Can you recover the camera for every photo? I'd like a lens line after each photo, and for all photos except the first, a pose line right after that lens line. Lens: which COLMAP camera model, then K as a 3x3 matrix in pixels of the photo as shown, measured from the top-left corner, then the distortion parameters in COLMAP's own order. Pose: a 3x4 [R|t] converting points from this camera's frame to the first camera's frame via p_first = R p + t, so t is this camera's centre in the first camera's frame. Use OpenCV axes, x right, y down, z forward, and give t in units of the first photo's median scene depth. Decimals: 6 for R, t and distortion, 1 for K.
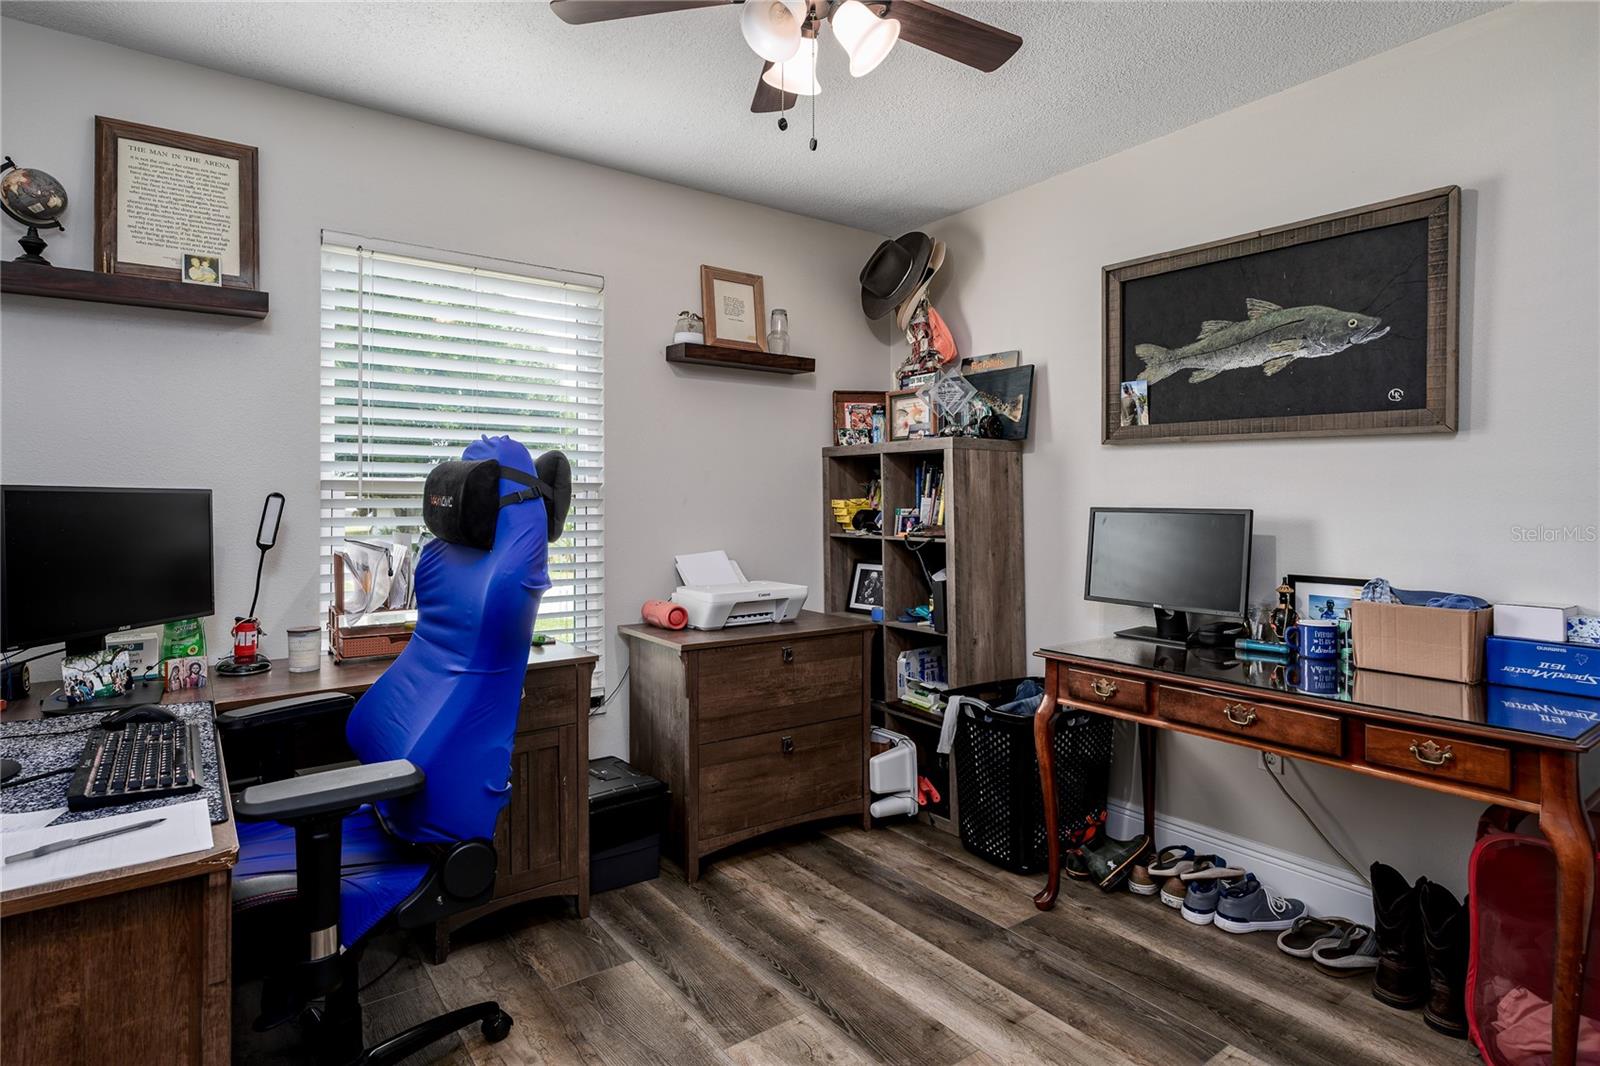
lens RADIAL K [[819.6, 0, 789.2], [0, 819.6, 519.4], [0, 0, 1]] dist [-0.004464, 0.002735]
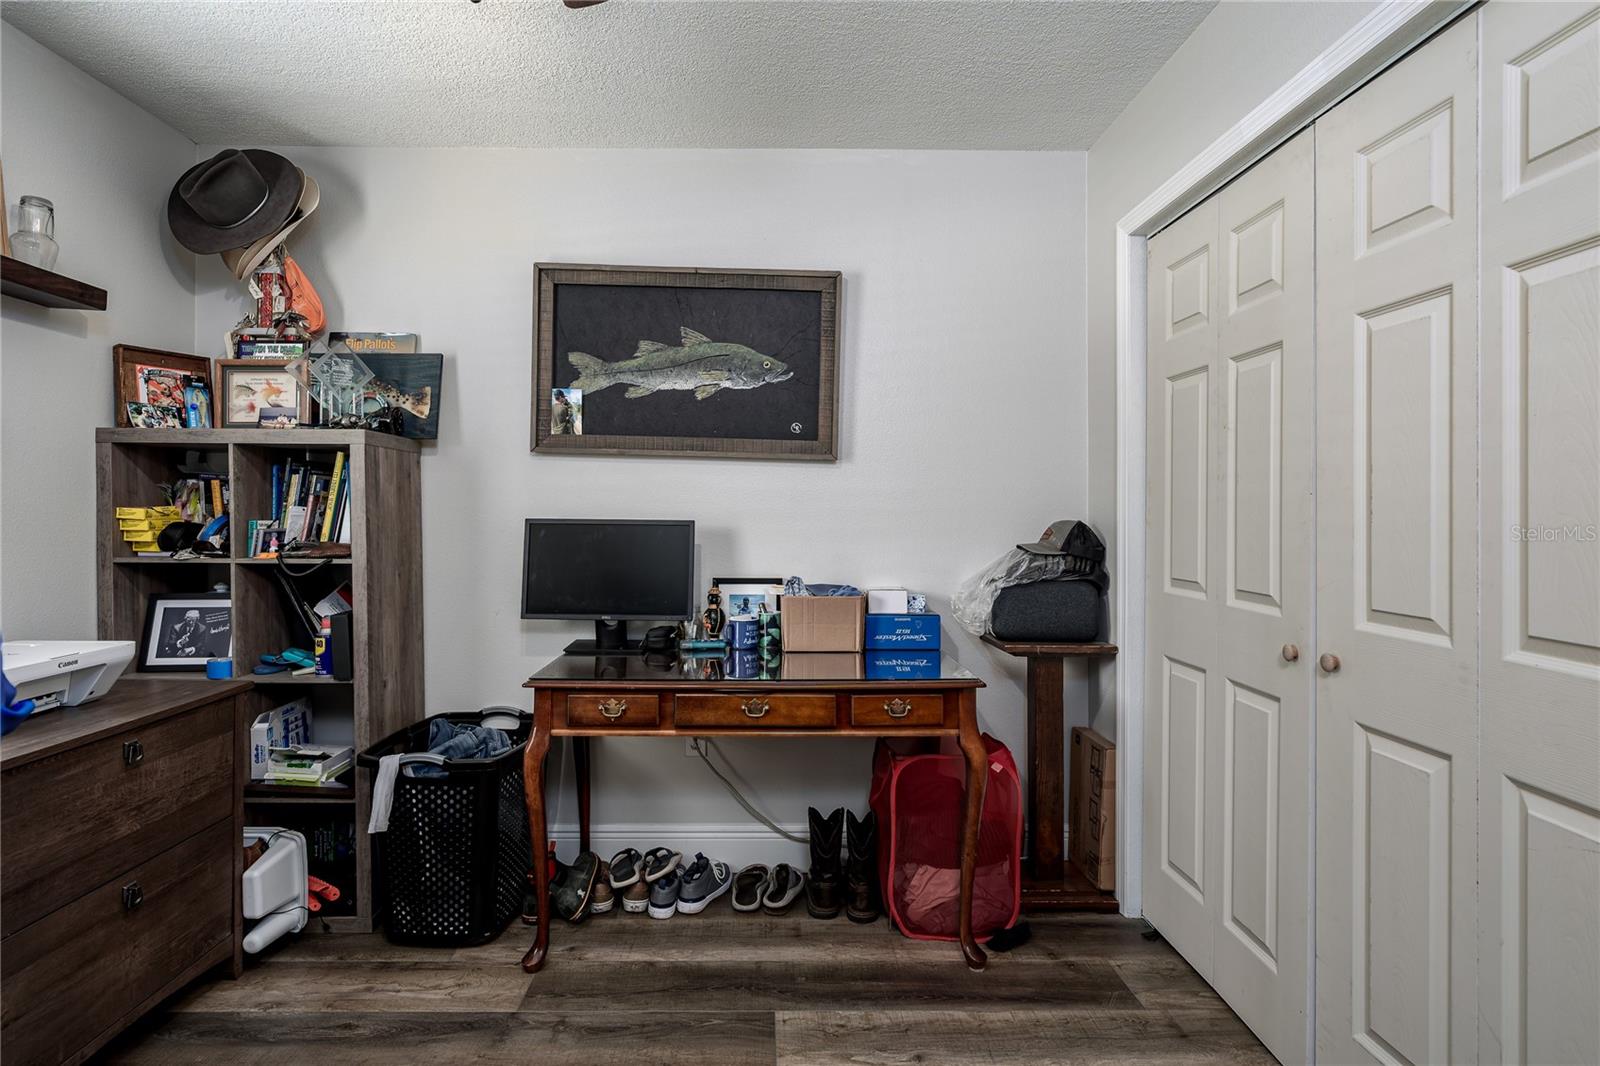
lens RADIAL K [[819.6, 0, 792.0], [0, 819.6, 525.1], [0, 0, 1]] dist [-0.004464, 0.002735]
pose [[0.586792, -0.007860, 0.809699, -0.215812], [0.012456, 0.999922, 0.000680, -0.004493], [-0.809642, 0.009687, 0.586845, 0.220656]]
